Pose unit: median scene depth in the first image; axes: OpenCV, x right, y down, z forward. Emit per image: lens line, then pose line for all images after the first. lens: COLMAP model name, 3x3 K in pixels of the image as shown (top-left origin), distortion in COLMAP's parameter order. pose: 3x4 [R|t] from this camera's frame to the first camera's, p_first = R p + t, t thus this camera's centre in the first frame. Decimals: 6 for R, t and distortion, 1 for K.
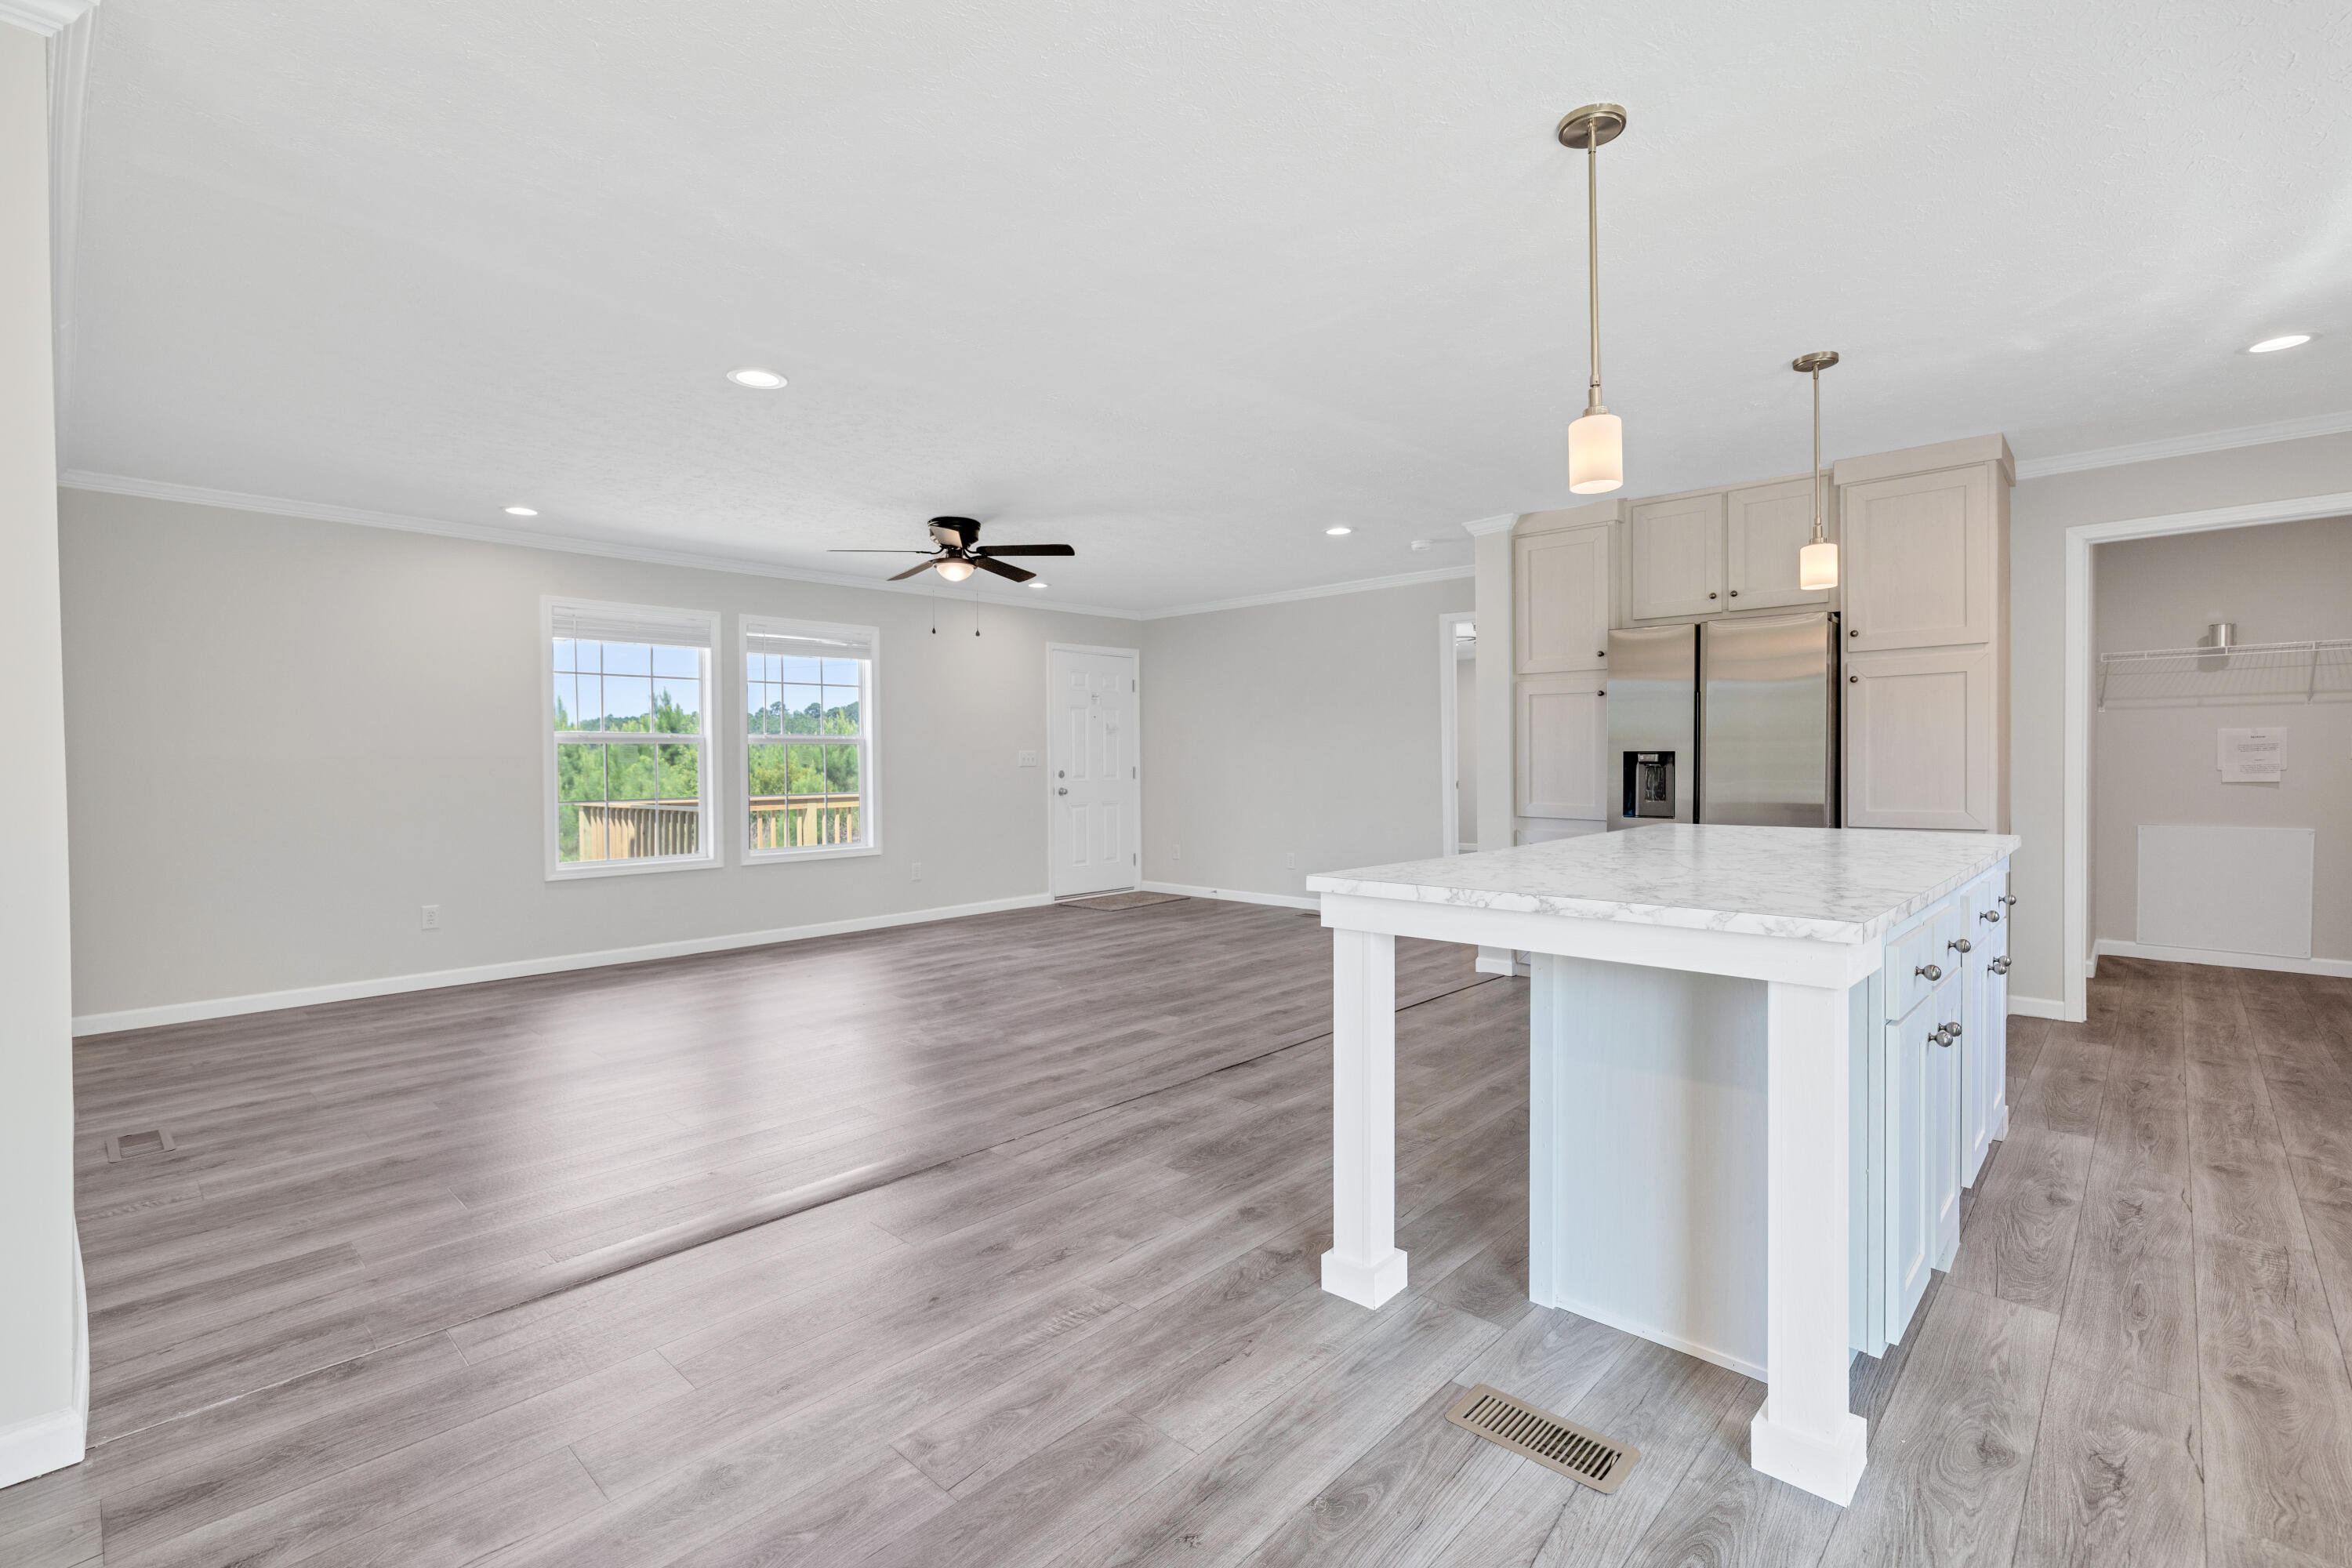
lens RADIAL K [[1062.6, 0, 1163.1], [0, 1062.6, 774.7], [0, 0, 1]] dist [0.005150, -0.000434]
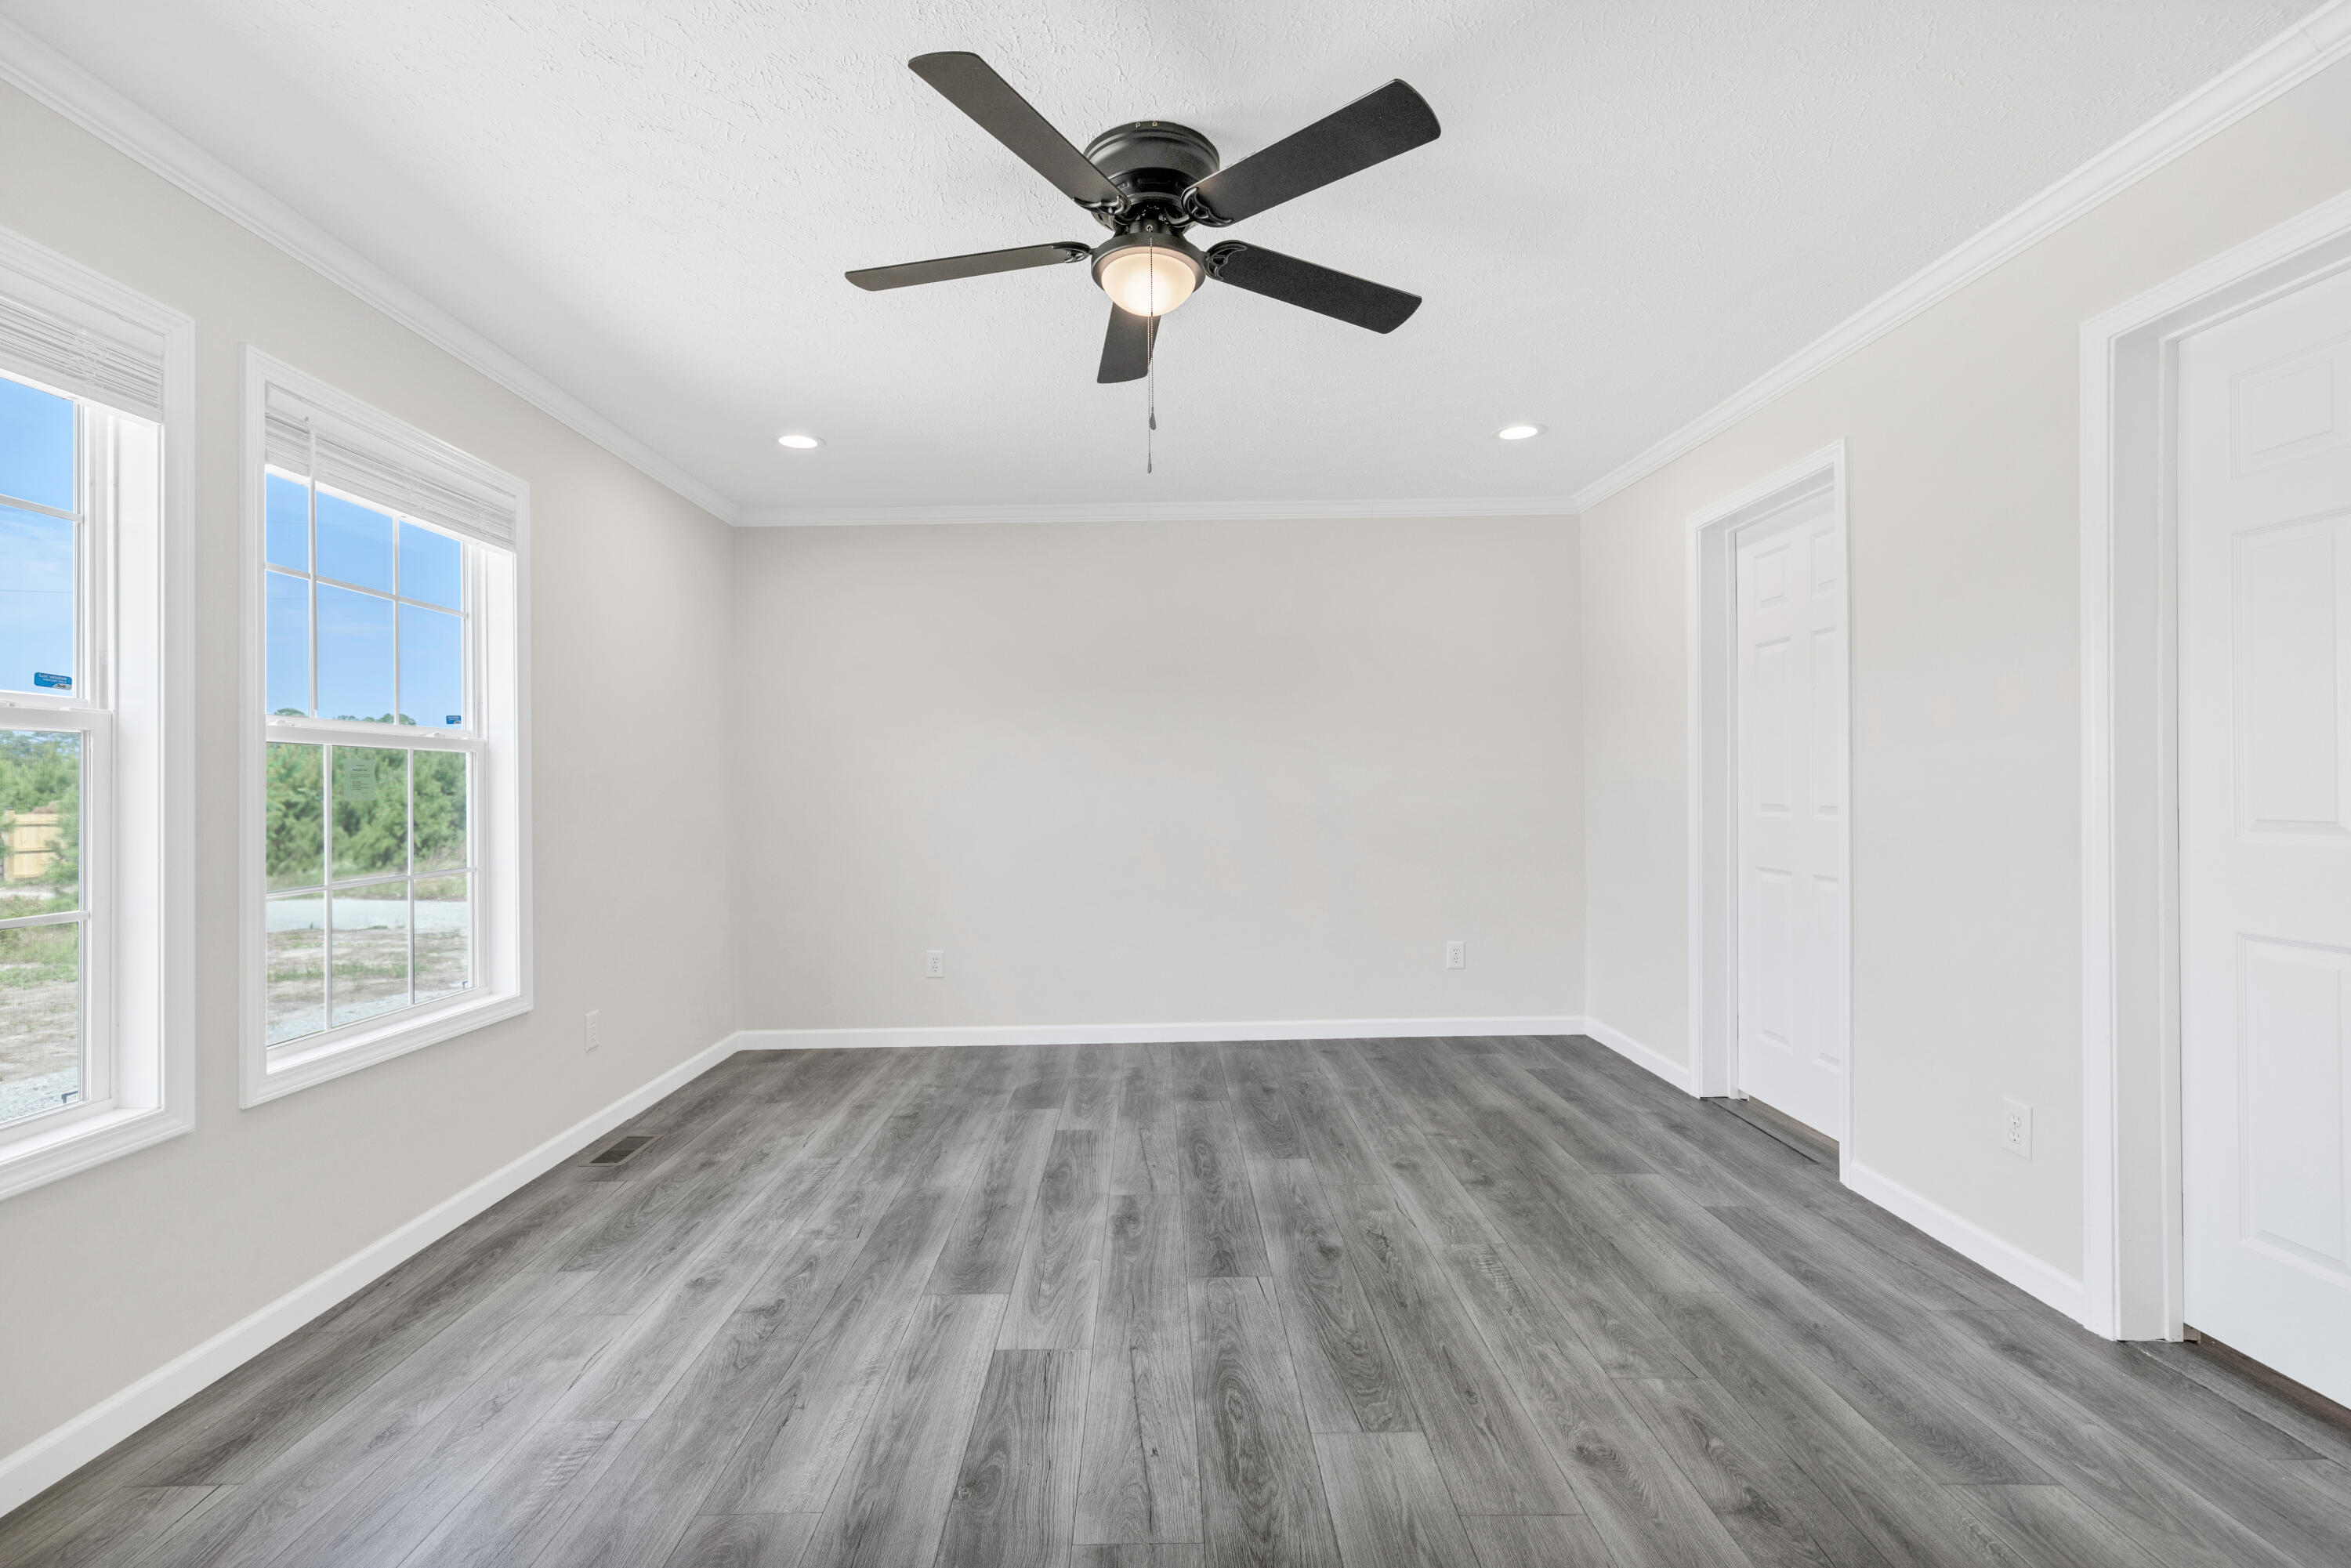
lens RADIAL K [[1062.1, 0, 1162.6], [0, 1062.1, 774.7], [0, 0, 1]] dist [0.005150, -0.000434]
pose [[0.717754, 0.003017, 0.696291, -0.378102], [0.017913, 0.999580, -0.022796, 0.003620], [-0.696067, 0.028835, 0.717398, 0.075304]]
